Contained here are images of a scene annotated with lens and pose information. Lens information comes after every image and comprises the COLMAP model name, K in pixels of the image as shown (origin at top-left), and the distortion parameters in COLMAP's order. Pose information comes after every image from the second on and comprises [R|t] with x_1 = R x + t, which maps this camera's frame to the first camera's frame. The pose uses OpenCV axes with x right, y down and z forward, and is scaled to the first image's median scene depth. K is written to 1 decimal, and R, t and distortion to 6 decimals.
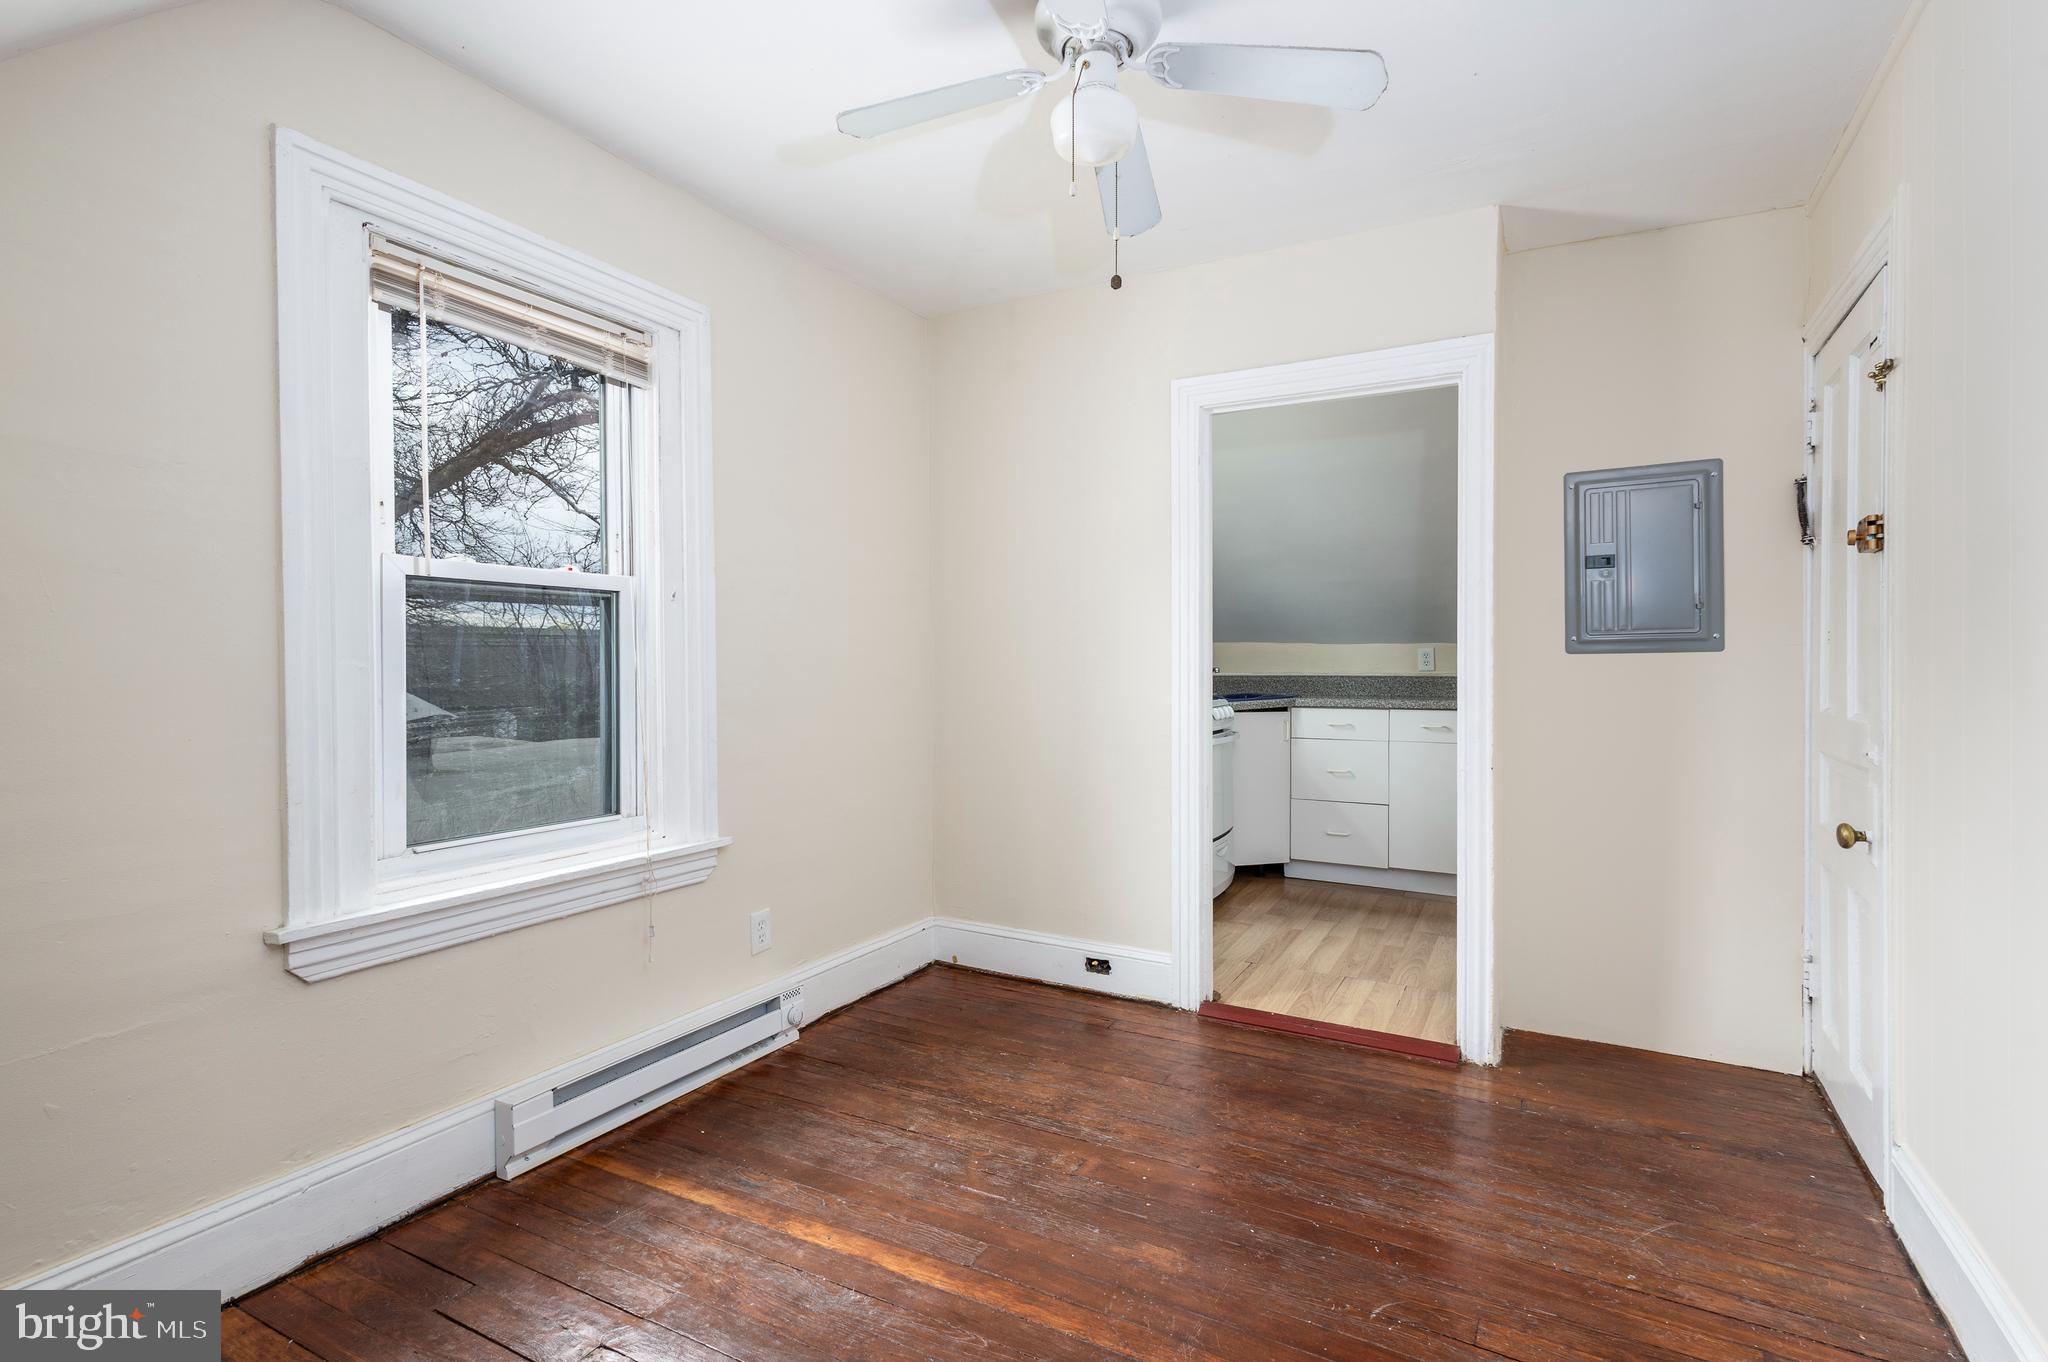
lens RADIAL K [[970.8, 0, 974.6], [0, 970.8, 678.2], [0, 0, 1]] dist [0.000785, -0.001643]
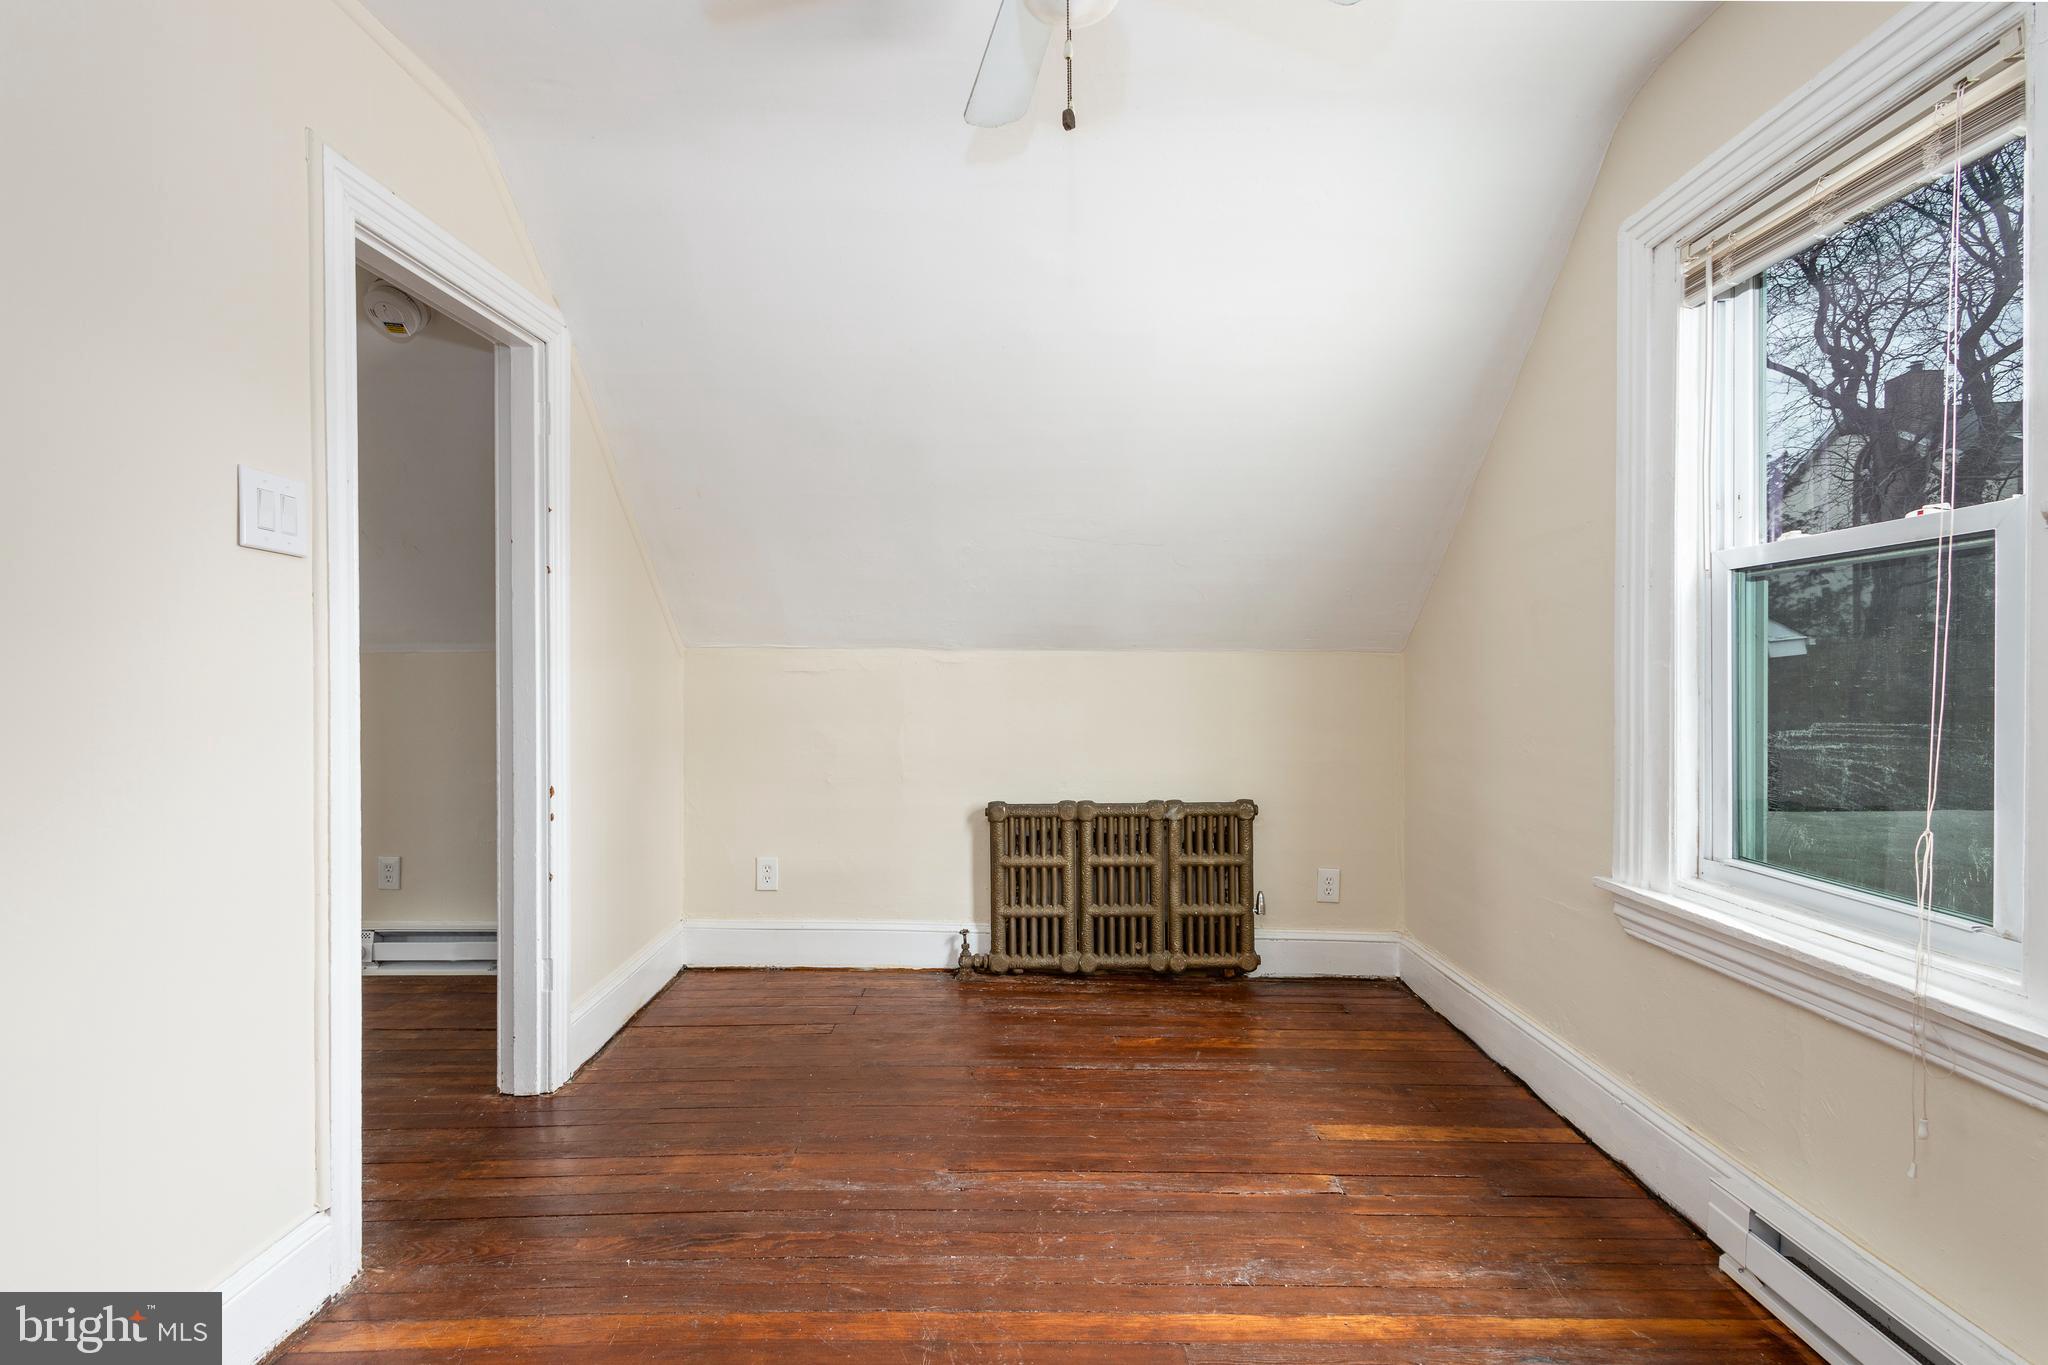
lens RADIAL K [[970.8, 0, 1022.2], [0, 970.8, 676.6], [0, 0, 1]] dist [0.000785, -0.001643]
pose [[-0.861929, 0.012355, -0.506879, 0.510695], [0.005238, 0.999867, 0.015465, -0.020334], [0.507002, 0.010674, -0.861879, 1.520608]]
